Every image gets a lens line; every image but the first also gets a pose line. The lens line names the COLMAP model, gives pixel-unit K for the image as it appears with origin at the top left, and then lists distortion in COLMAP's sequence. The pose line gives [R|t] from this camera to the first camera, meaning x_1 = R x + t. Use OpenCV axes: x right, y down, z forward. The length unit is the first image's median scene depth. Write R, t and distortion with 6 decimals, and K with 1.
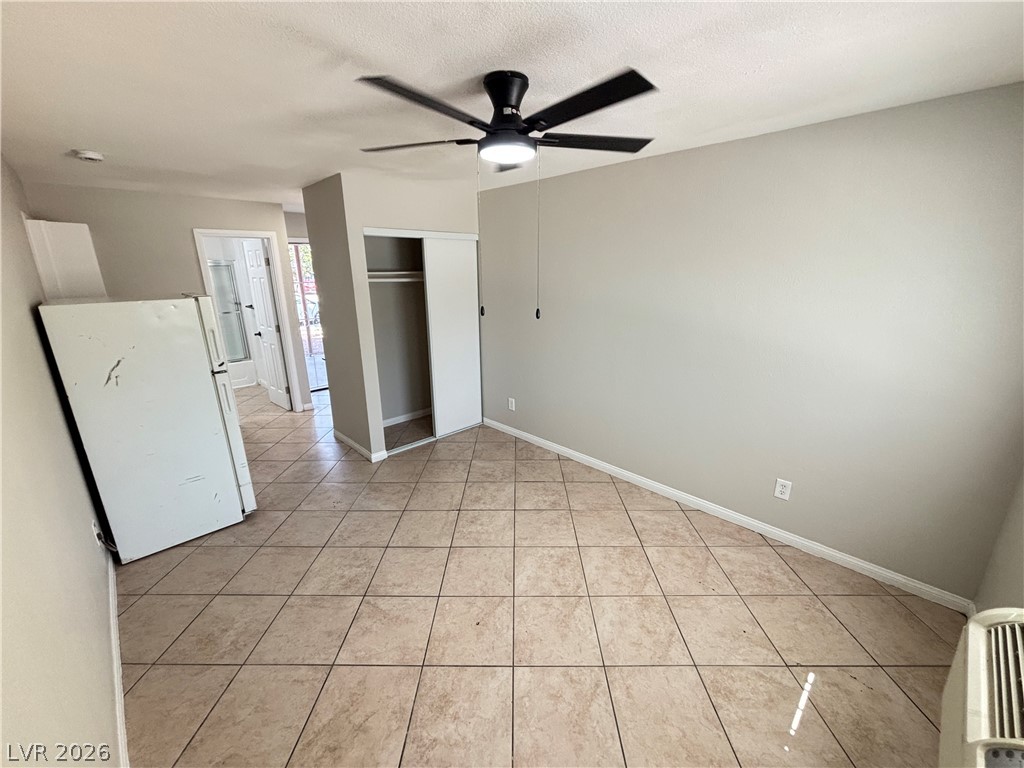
lens RADIAL K [[415.8, 0, 516.0], [0, 415.8, 378.1], [0, 0, 1]] dist [0.007657, -0.000067]
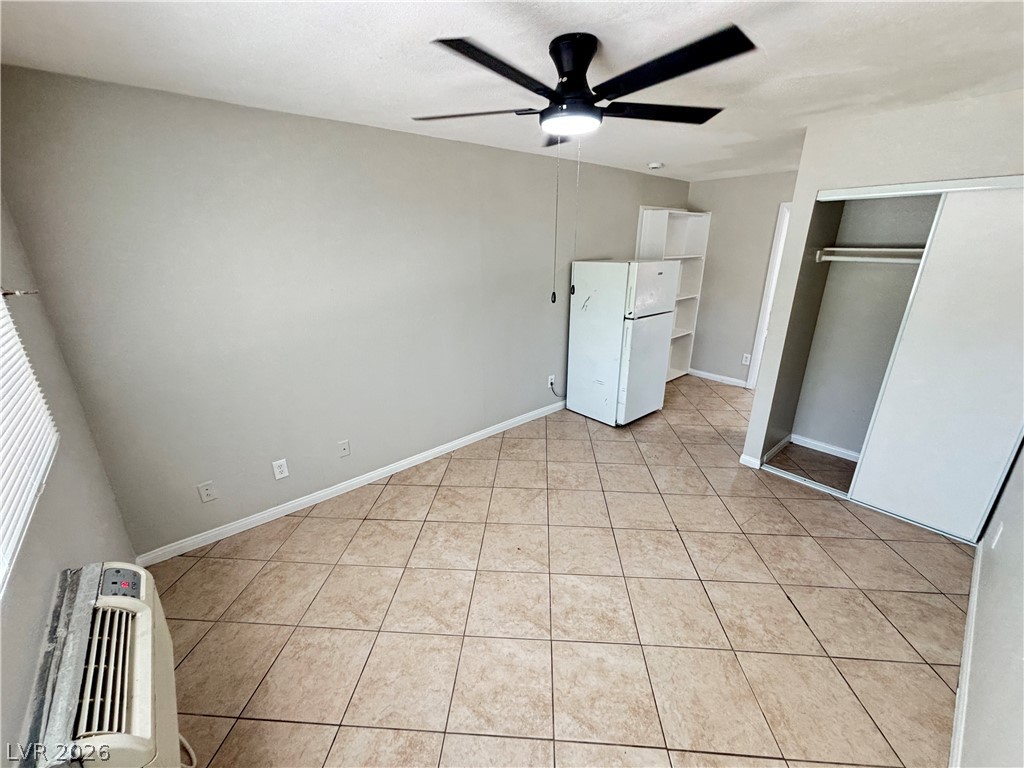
lens RADIAL K [[415.8, 0, 514.9], [0, 415.8, 384.6], [0, 0, 1]] dist [0.007657, -0.000067]
pose [[-0.056092, 0.337846, -0.939528, 0.690371], [-0.260286, 0.903522, 0.340438, -0.190338], [0.963901, 0.263642, 0.037256, 0.650199]]
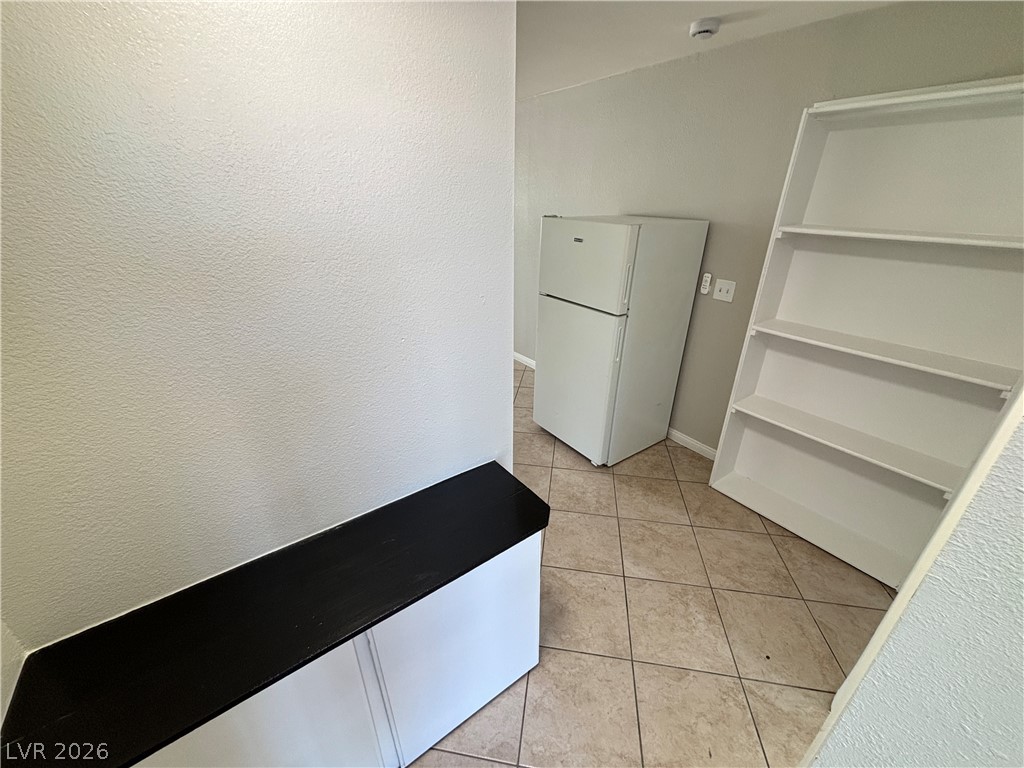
lens RADIAL K [[415.8, 0, 517.6], [0, 415.8, 387.8], [0, 0, 1]] dist [0.007657, -0.000067]
pose [[-0.989977, -0.064789, 0.125491, -0.803220], [0.031726, 0.763832, 0.644635, -0.525700], [-0.137619, 0.642155, -0.754121, 2.002636]]
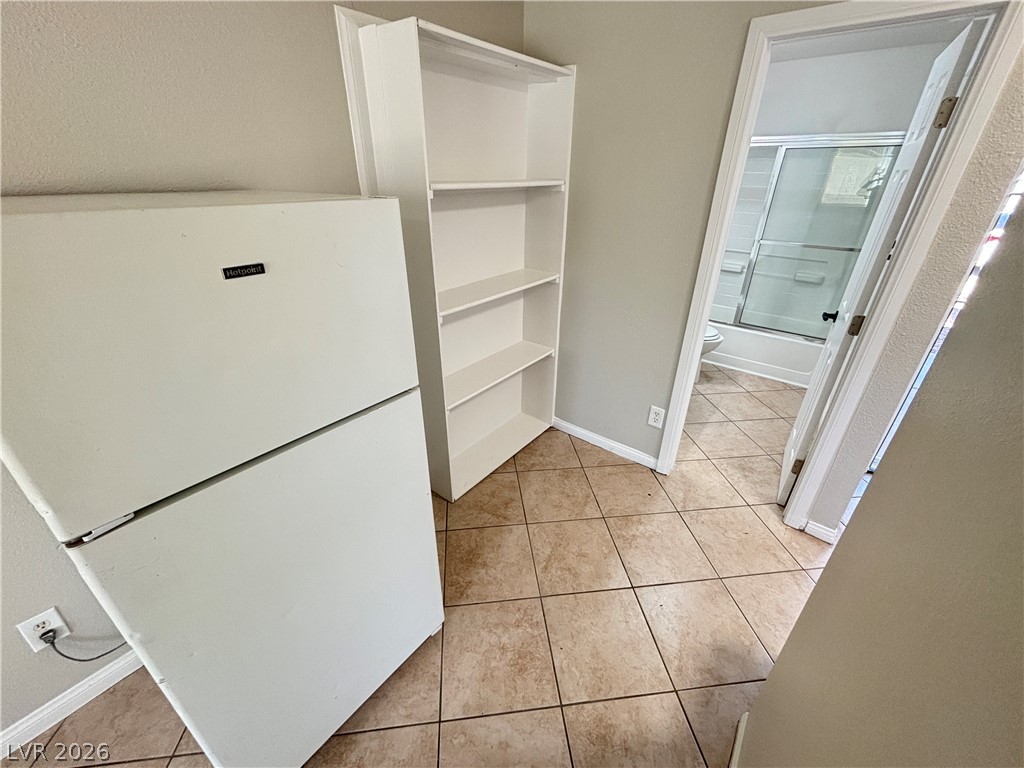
lens RADIAL K [[415.8, 0, 512.1], [0, 415.8, 385.6], [0, 0, 1]] dist [0.007657, -0.000067]
pose [[0.125034, 0.468156, -0.874755, -0.500433], [-0.268958, 0.864654, 0.424306, -0.277861], [0.955002, 0.182219, 0.234026, 1.198870]]
